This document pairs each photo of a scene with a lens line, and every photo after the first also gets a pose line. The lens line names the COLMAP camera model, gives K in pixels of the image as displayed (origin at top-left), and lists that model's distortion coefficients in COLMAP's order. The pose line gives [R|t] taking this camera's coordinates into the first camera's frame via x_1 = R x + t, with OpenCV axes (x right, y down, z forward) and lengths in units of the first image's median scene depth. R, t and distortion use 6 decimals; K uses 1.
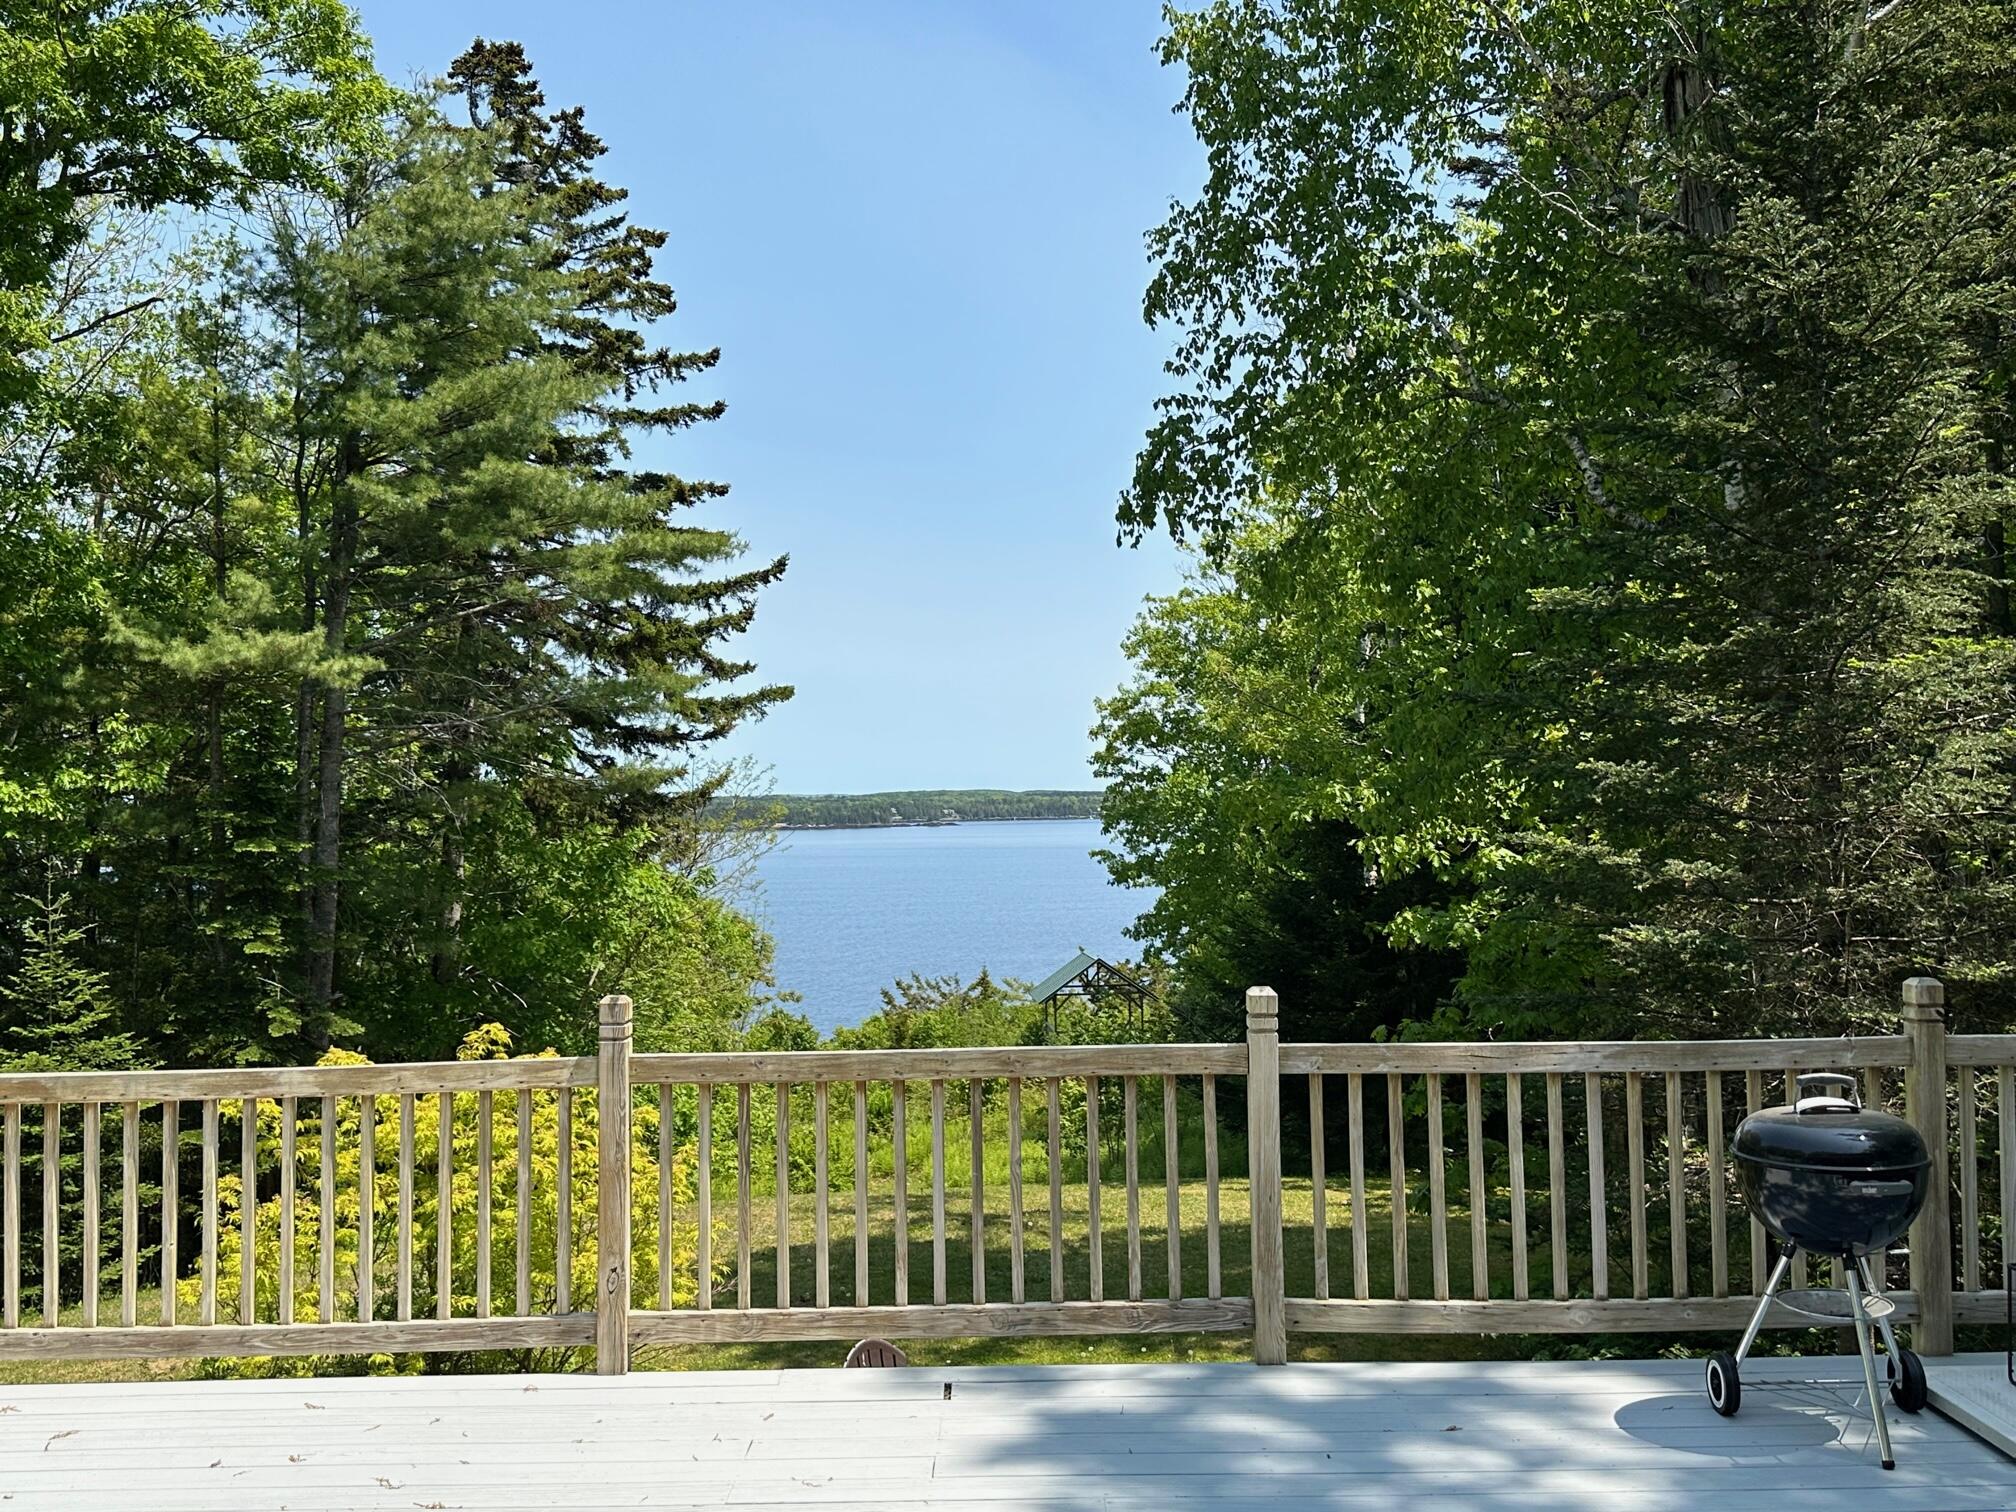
lens RADIAL K [[1871.8, 0, 1008.0], [0, 1871.8, 756.0], [0, 0, 1]] dist [0.059249, -0.003428]
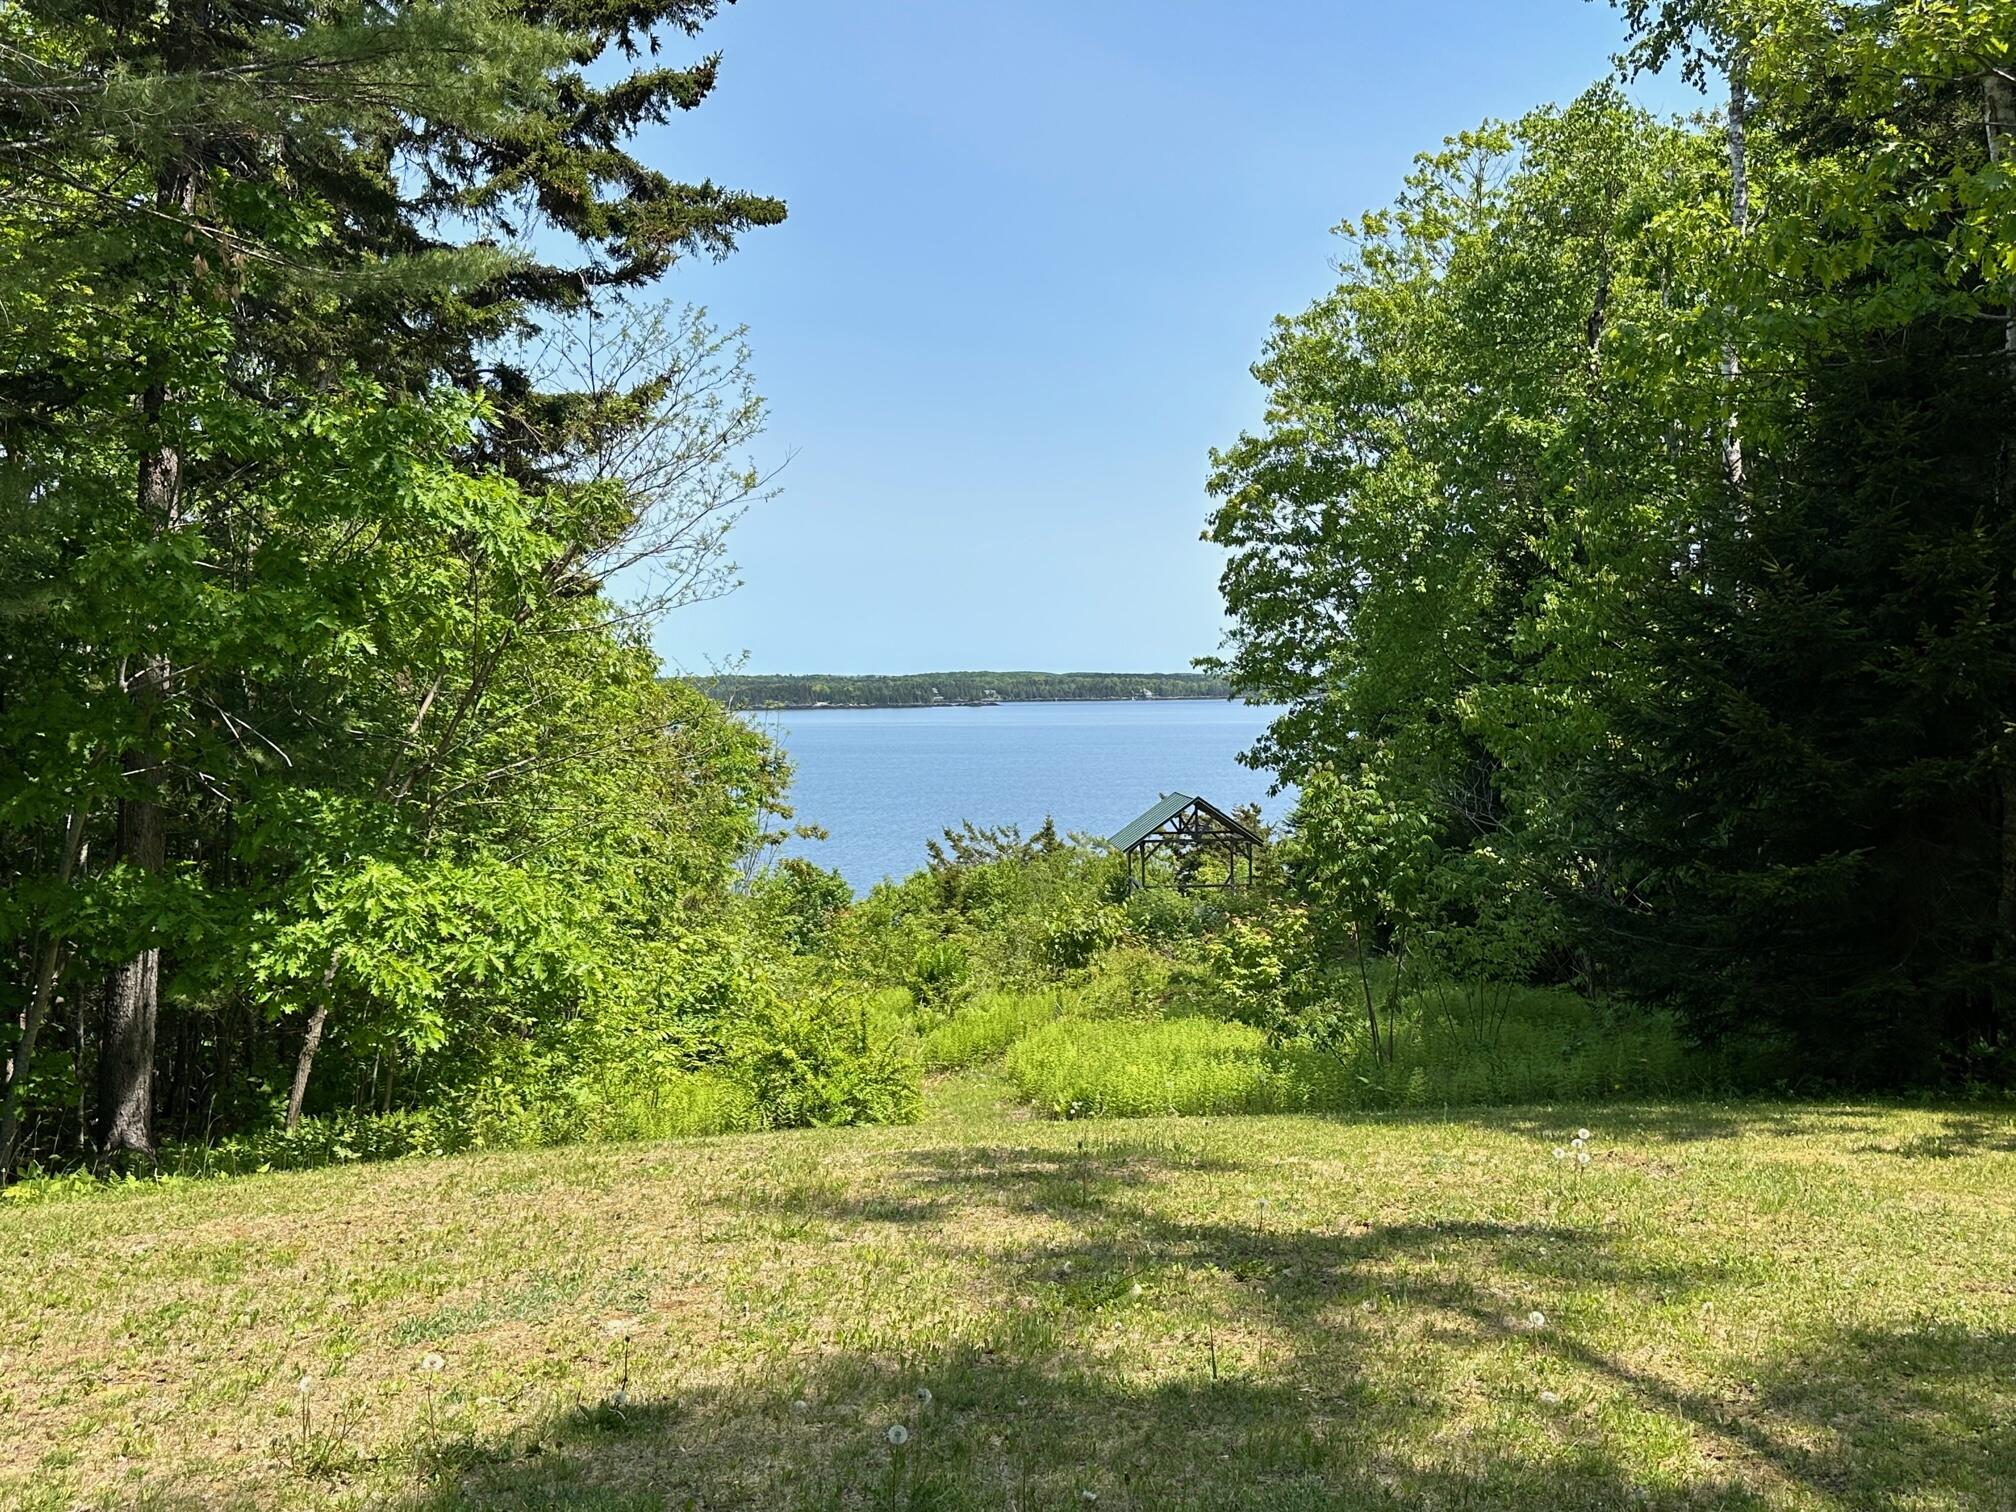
lens RADIAL K [[1871.8, 0, 1008.0], [0, 1871.8, 756.0], [0, 0, 1]] dist [0.059249, -0.003428]
pose [[0.999743, 0.006658, -0.021671, -0.015827], [-0.005282, 0.998004, 0.062936, 0.040045], [0.022046, -0.062805, 0.997782, 0.193934]]
